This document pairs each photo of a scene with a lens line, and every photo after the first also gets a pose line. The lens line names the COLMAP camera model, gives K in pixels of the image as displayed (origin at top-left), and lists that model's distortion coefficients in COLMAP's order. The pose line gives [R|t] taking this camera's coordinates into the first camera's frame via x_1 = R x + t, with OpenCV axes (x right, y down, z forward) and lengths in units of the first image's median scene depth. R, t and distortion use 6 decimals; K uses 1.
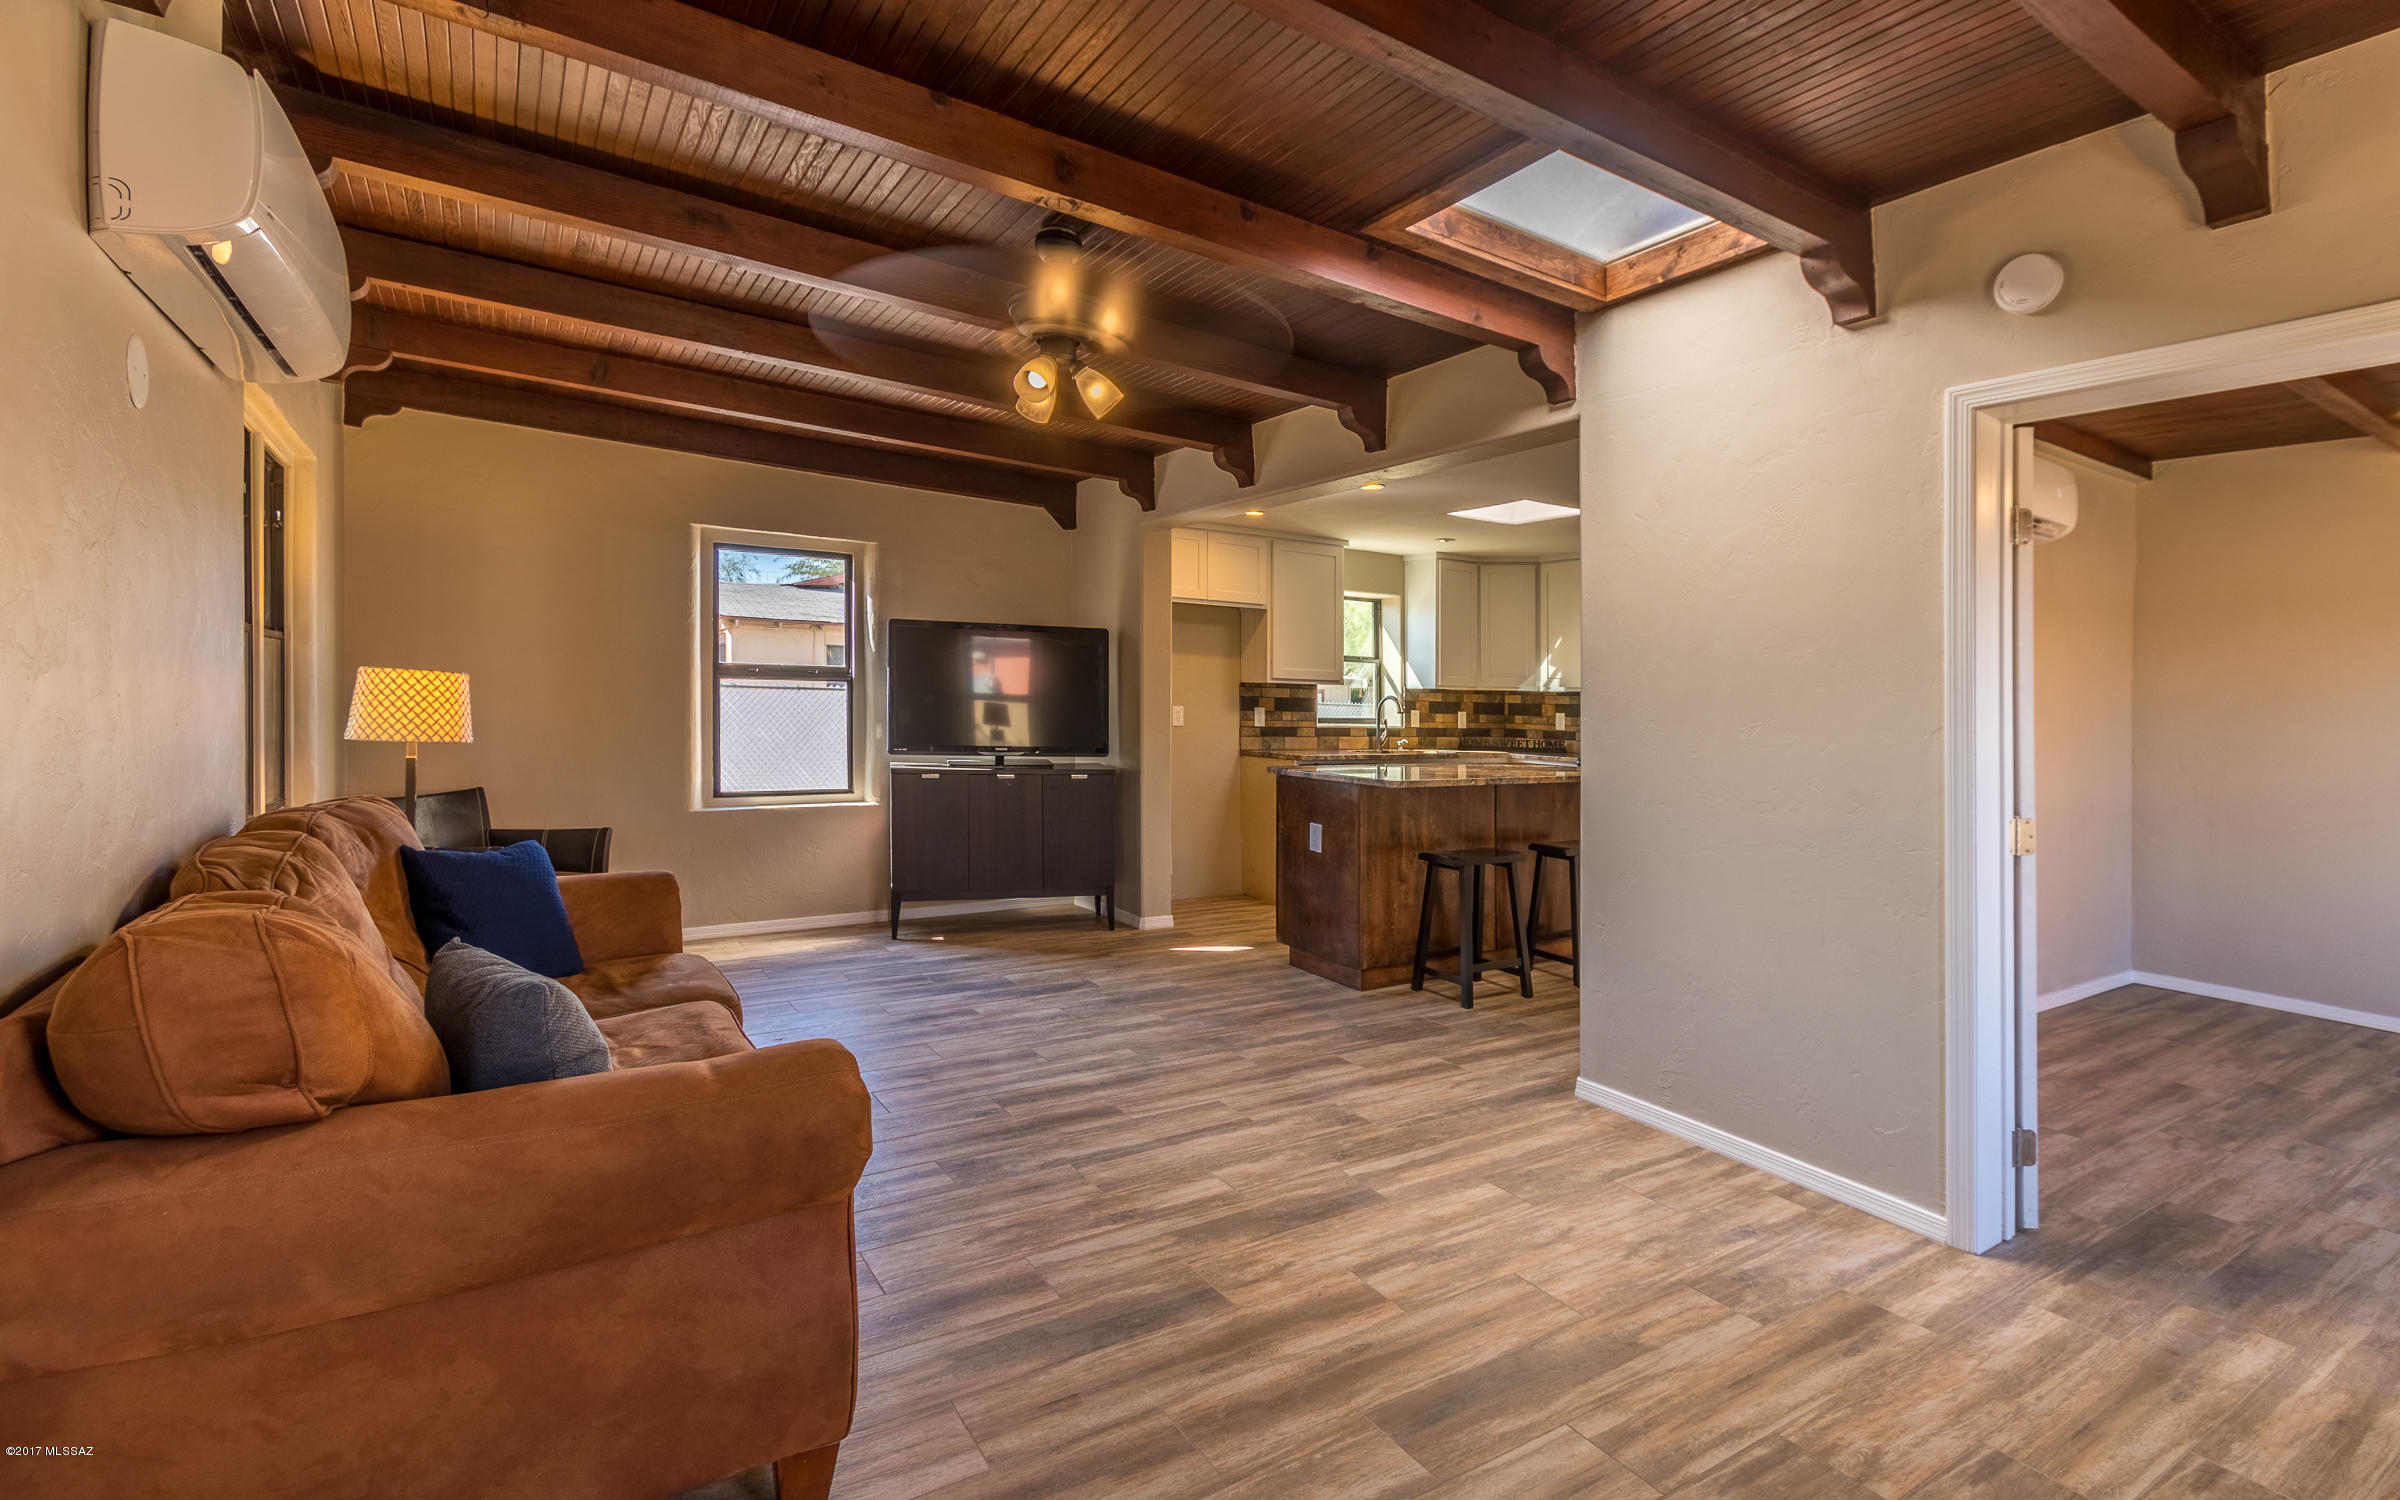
lens RADIAL K [[1099.4, 0, 1205.3], [0, 1099.4, 720.8], [0, 0, 1]] dist [-0.000834, -0.000577]
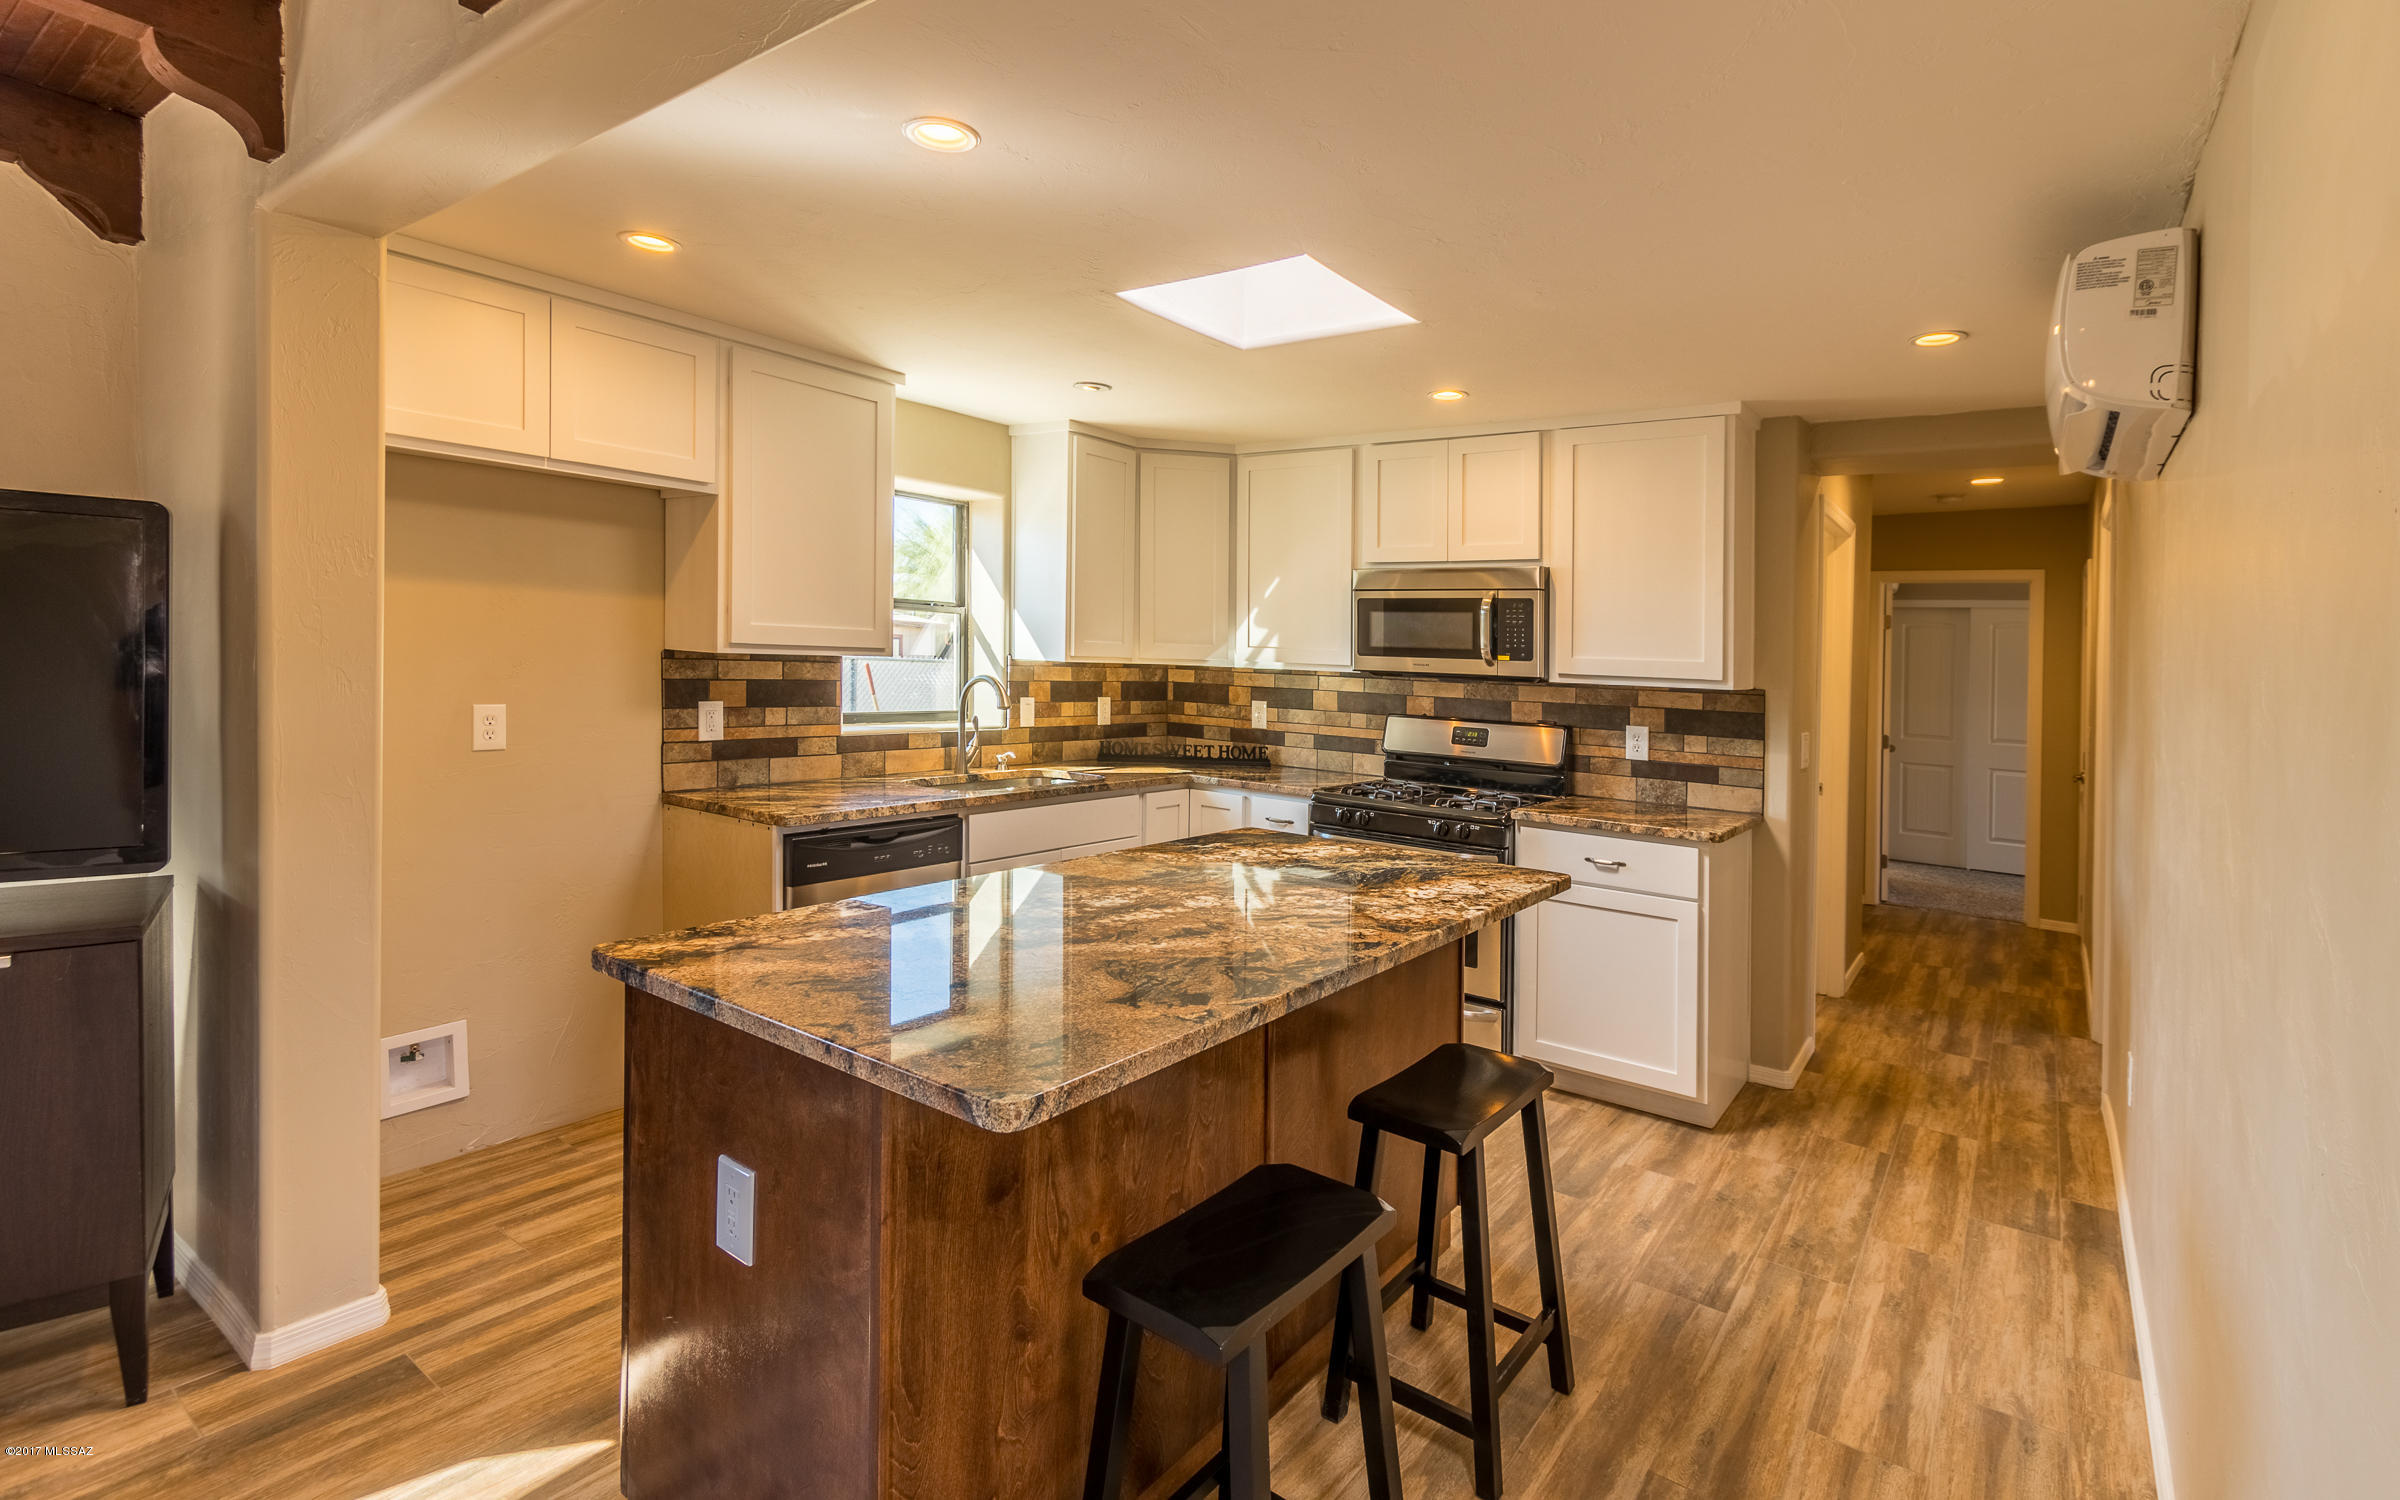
lens RADIAL K [[1116.1, 0, 1221.1], [0, 1116.1, 669.8], [0, 0, 1]] dist [0.002168, -0.000423]
pose [[0.928886, 0.007982, 0.370280, 0.136555], [-0.010697, 0.999929, 0.005277, -0.055505], [-0.370212, -0.008862, 0.928905, 0.835696]]
